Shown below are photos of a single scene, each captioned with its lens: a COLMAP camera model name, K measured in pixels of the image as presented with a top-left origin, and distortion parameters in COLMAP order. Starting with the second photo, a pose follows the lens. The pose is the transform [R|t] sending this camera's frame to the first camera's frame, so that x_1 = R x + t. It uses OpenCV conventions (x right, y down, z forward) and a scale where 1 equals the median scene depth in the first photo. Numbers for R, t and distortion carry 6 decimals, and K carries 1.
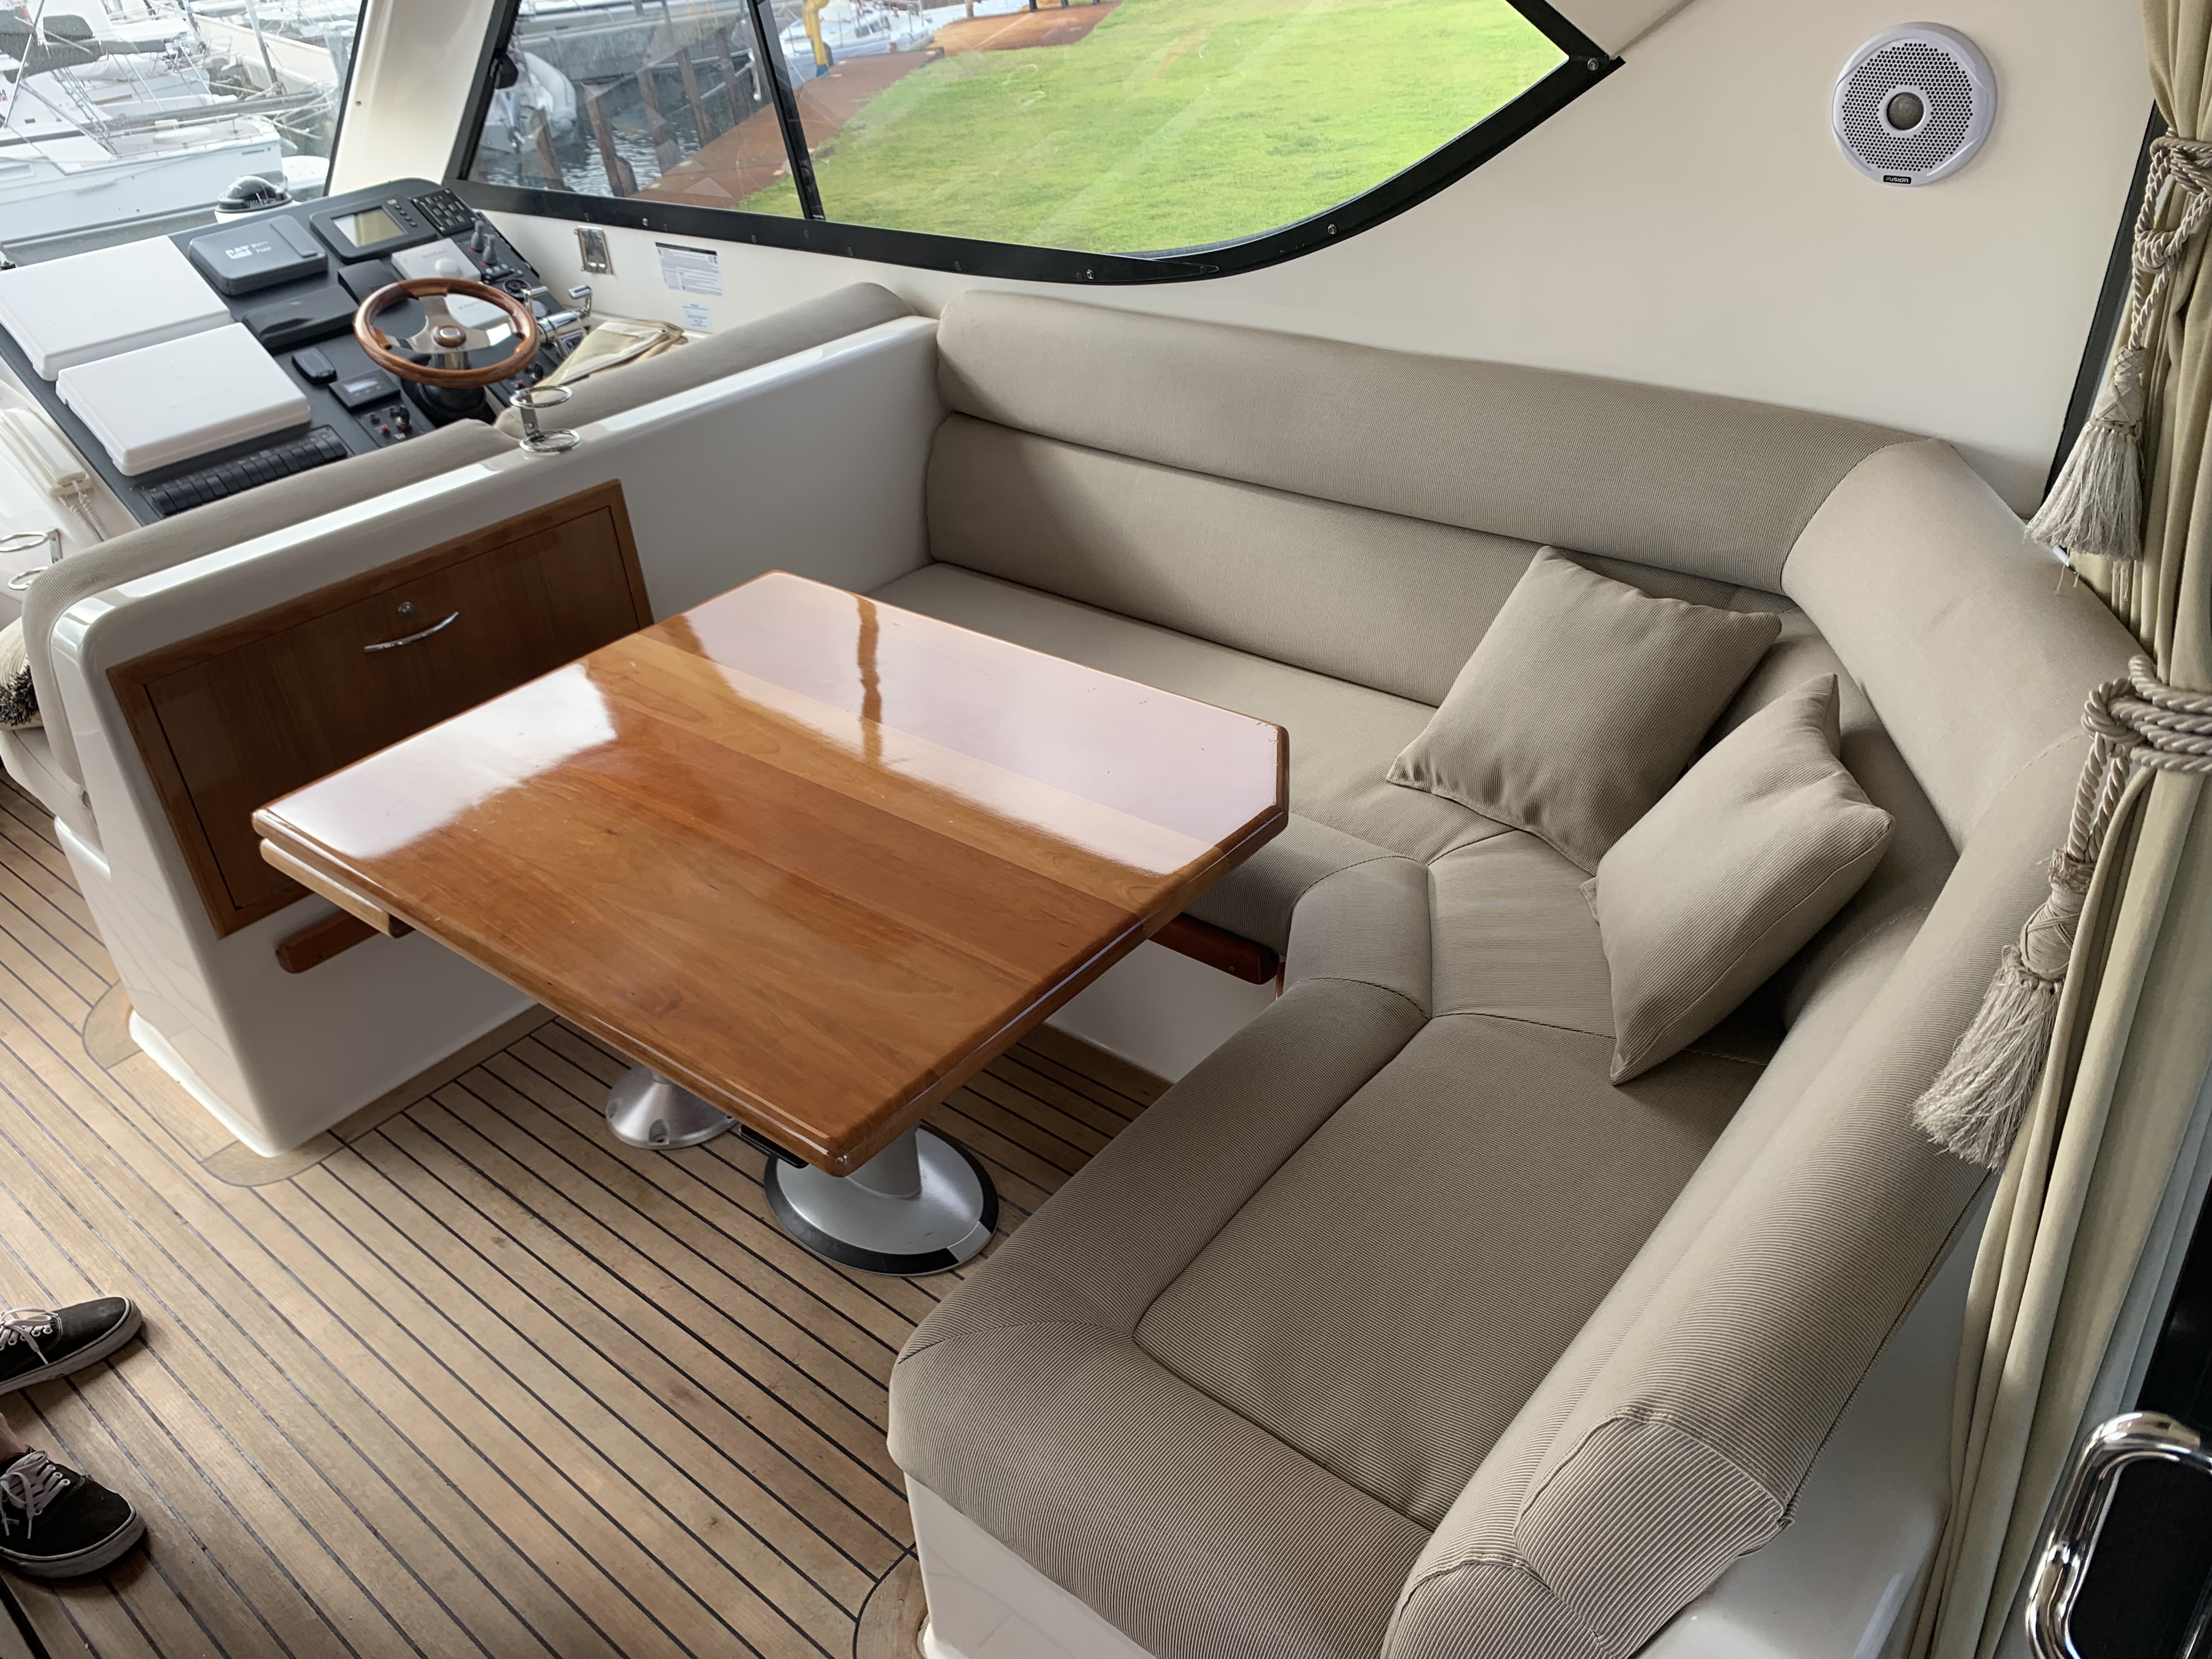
lens RADIAL K [[1740.7, 0, 1106.0], [0, 1740.7, 829.5], [0, 0, 1]] dist [0.006299, 0.004016]
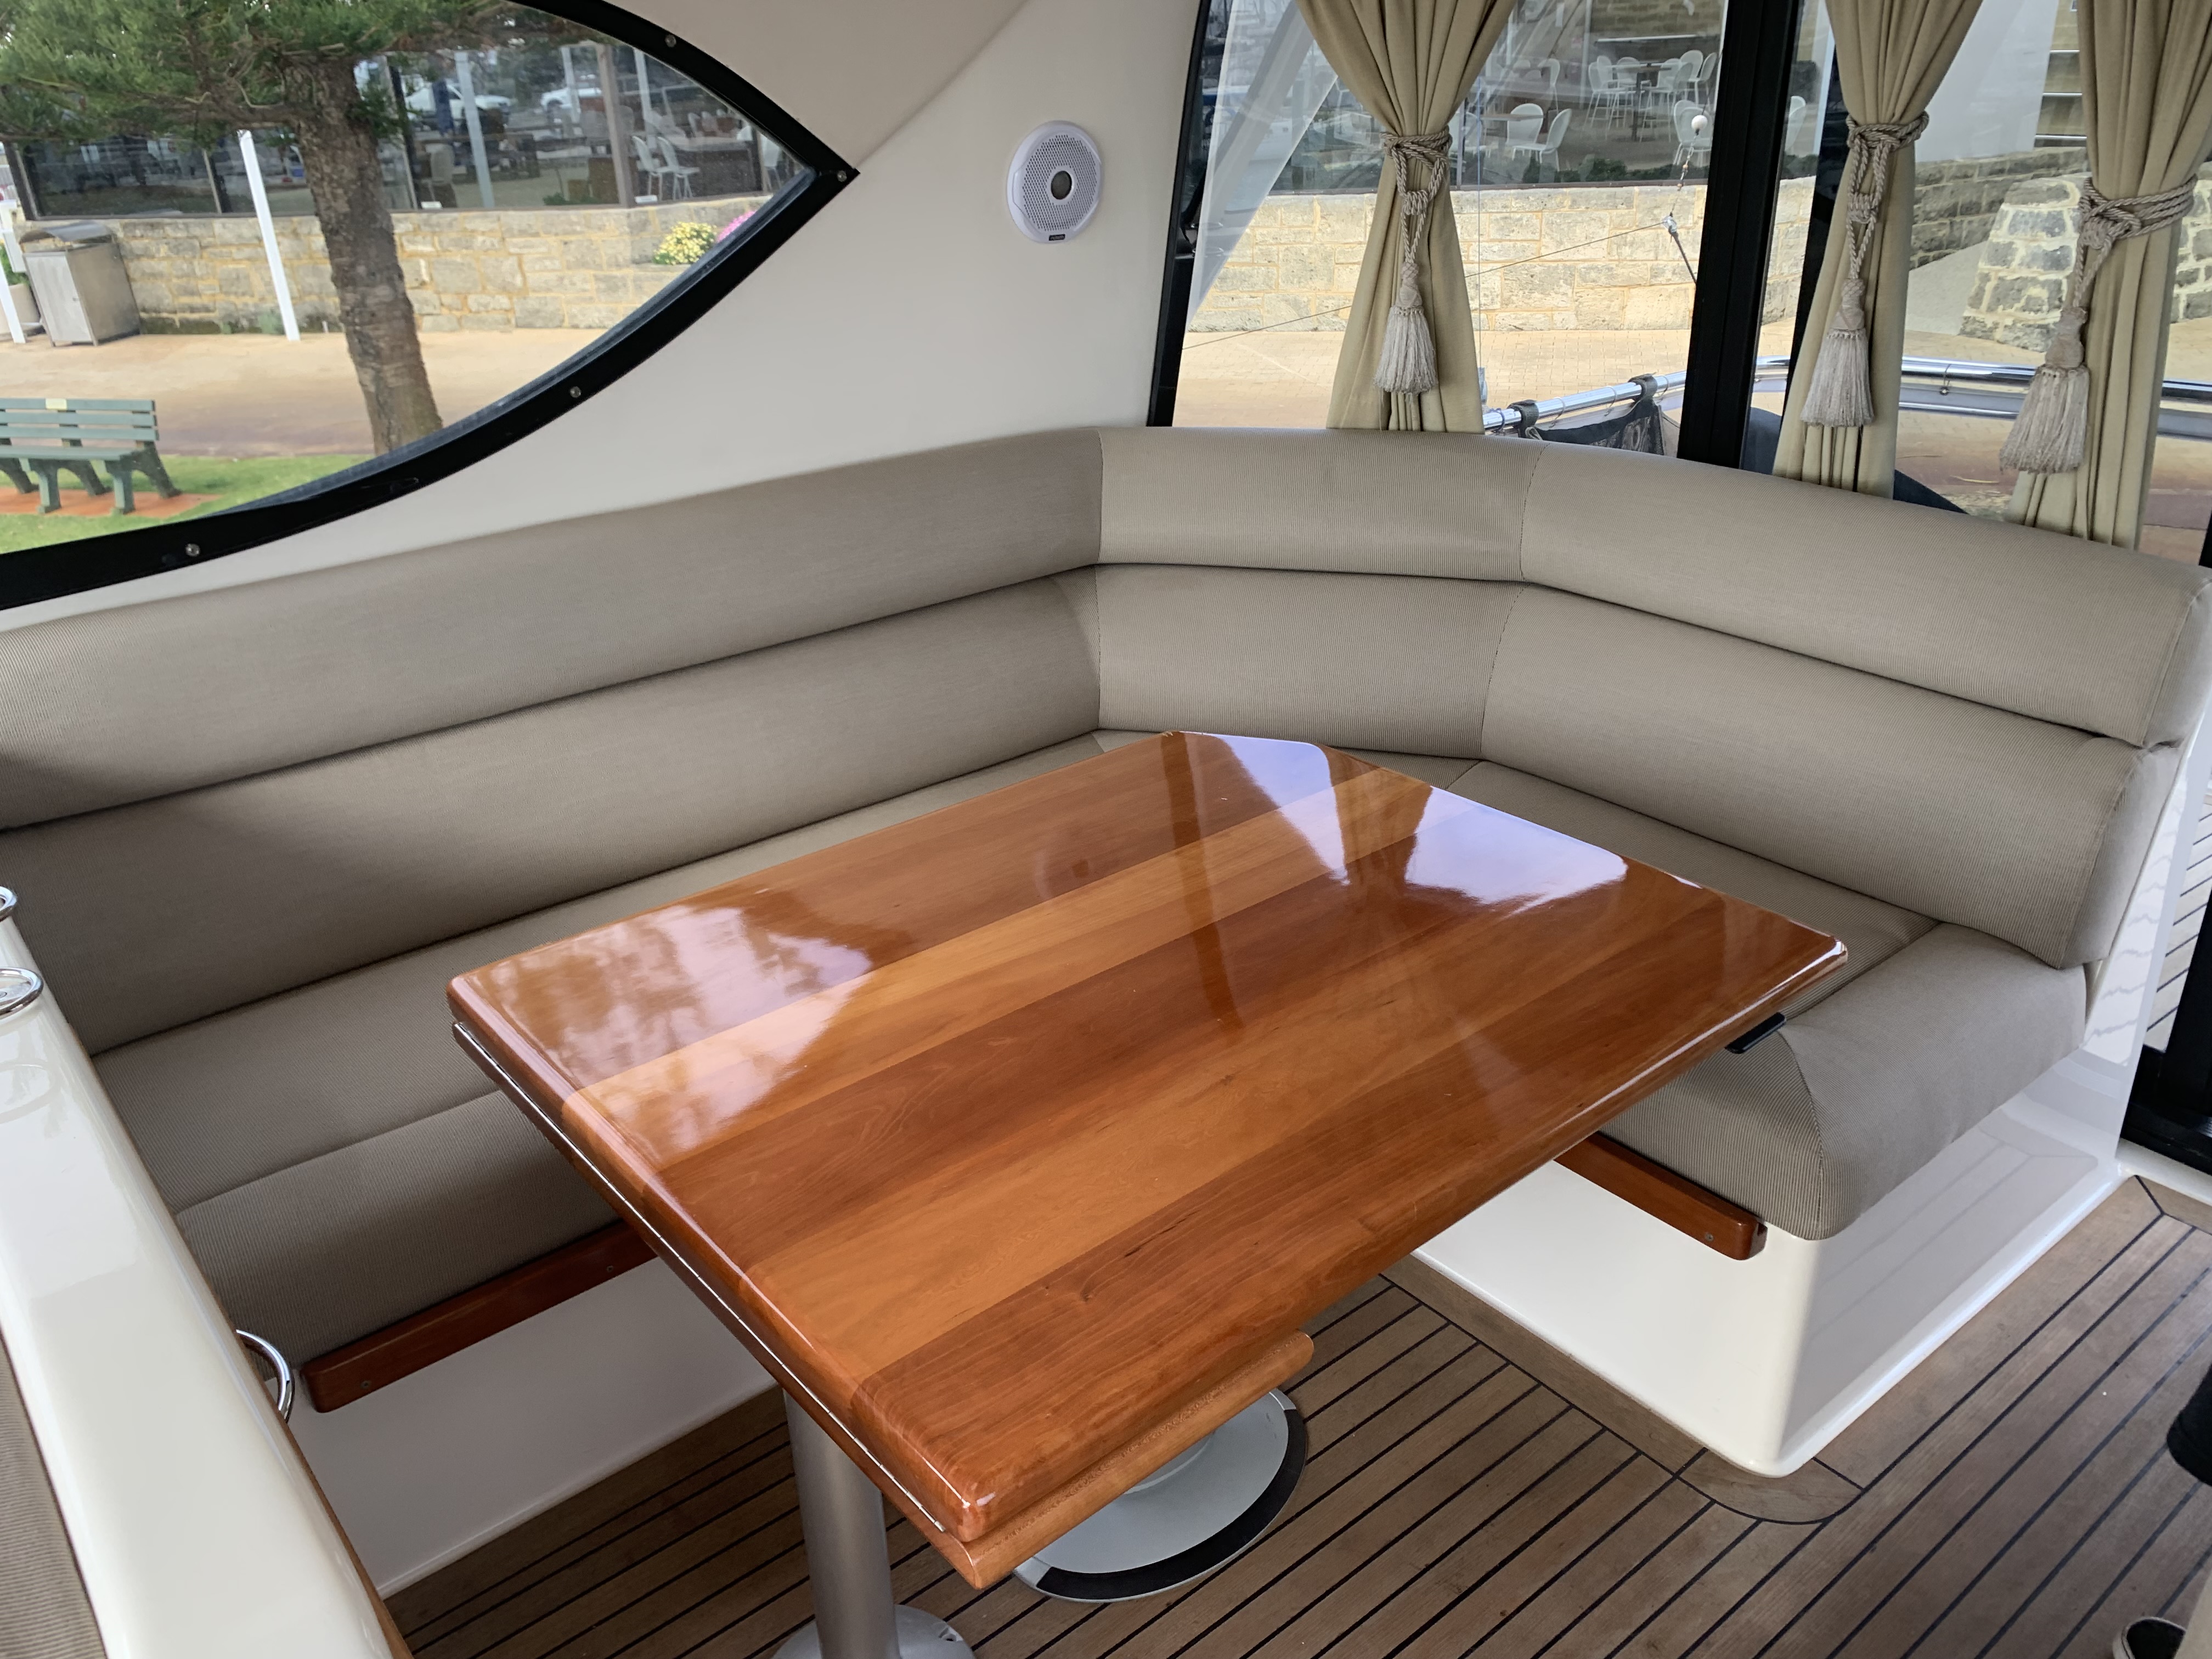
lens RADIAL K [[1670.8, 0, 1085.1], [0, 1670.8, 825.2], [0, 0, 1]] dist [0.012185, -0.007154]
pose [[0.178235, -0.353684, 0.918226, -0.780986], [0.524250, 0.823829, 0.215563, -0.236261], [-0.832703, 0.442960, 0.332254, 0.670849]]
